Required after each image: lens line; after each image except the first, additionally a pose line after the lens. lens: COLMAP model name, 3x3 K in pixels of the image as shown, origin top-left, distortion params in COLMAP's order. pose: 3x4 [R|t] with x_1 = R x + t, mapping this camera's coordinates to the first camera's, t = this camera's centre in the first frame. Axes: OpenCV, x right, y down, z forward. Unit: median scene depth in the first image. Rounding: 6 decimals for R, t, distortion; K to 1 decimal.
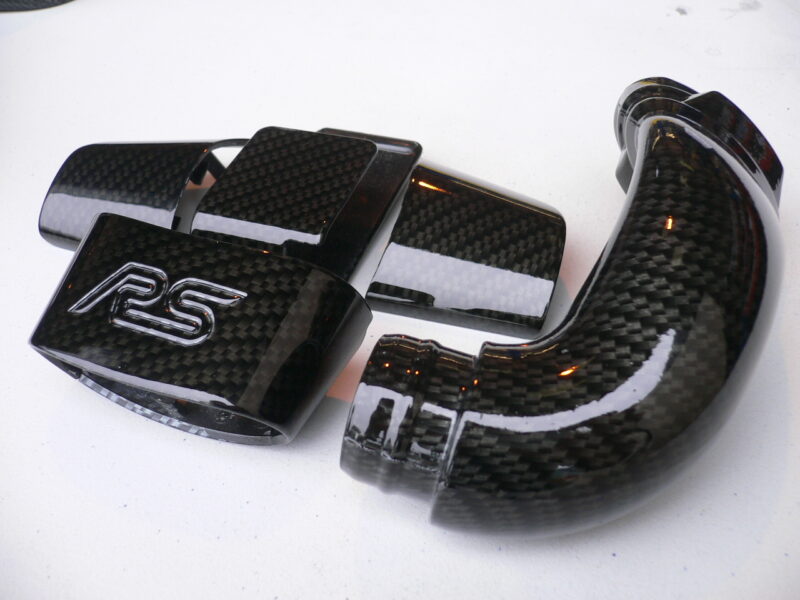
lens RADIAL K [[837.7, 0, 400.0], [0, 837.7, 300.0], [0, 0, 1]] dist [-0.084240, -0.014761]
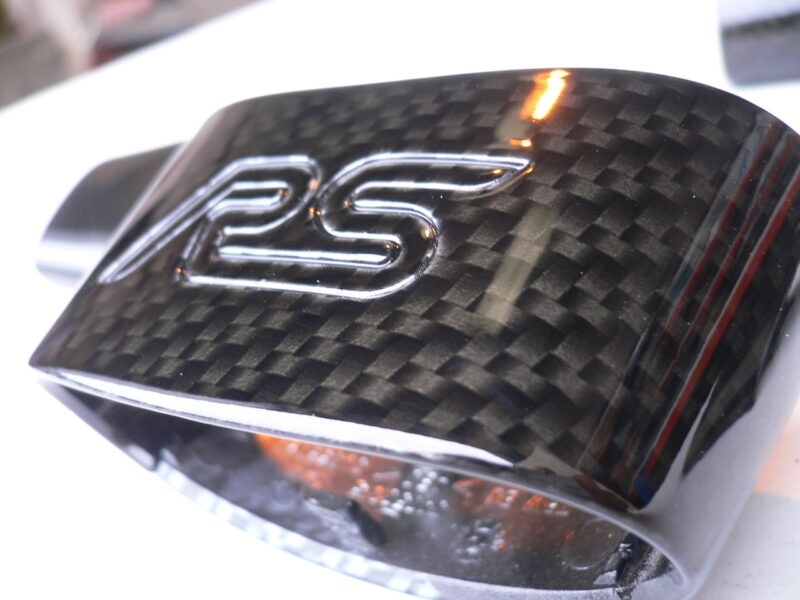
lens RADIAL K [[837.7, 0, 400.0], [0, 837.7, 300.0], [0, 0, 1]] dist [-0.084240, -0.014761]
pose [[0.964061, -0.090255, -0.249882, -0.151479], [0.029950, 0.971454, -0.235329, 0.130141], [0.263989, 0.219387, 0.939244, 0.658655]]
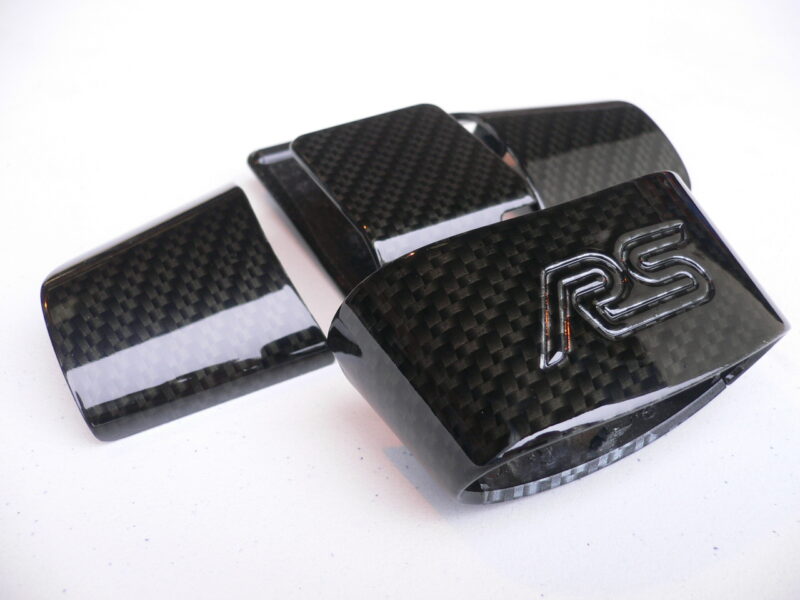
lens RADIAL K [[837.7, 0, 400.0], [0, 837.7, 300.0], [0, 0, 1]] dist [-0.084240, -0.014761]
pose [[0.615979, -0.451683, 0.645408, -0.890177], [0.508910, 0.853549, 0.111644, -0.167756], [-0.601315, 0.259684, 0.755635, 0.568098]]
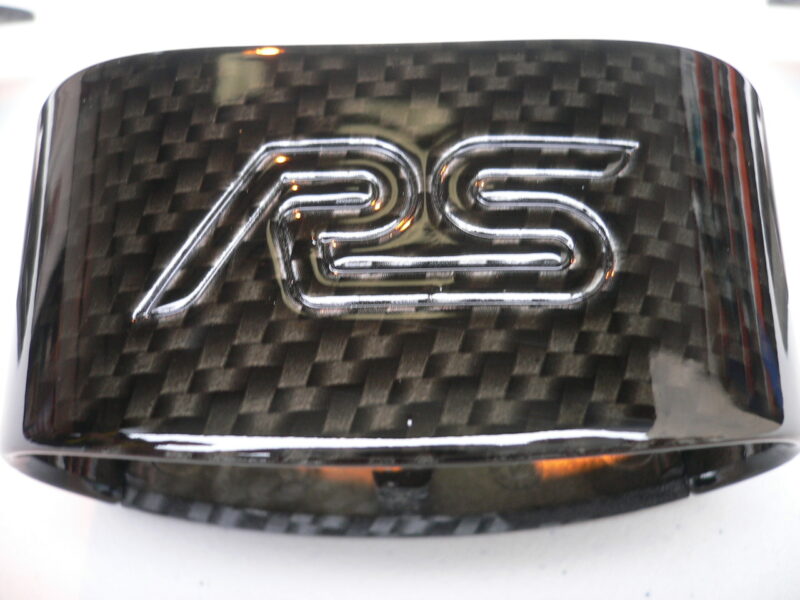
lens RADIAL K [[837.7, 0, 400.0], [0, 837.7, 300.0], [0, 0, 1]] dist [-0.084240, -0.014761]
pose [[0.921163, -0.255426, 0.293627, -0.408027], [0.250090, 0.966587, 0.056257, 0.014855], [-0.298185, 0.021611, 0.954263, 0.660691]]
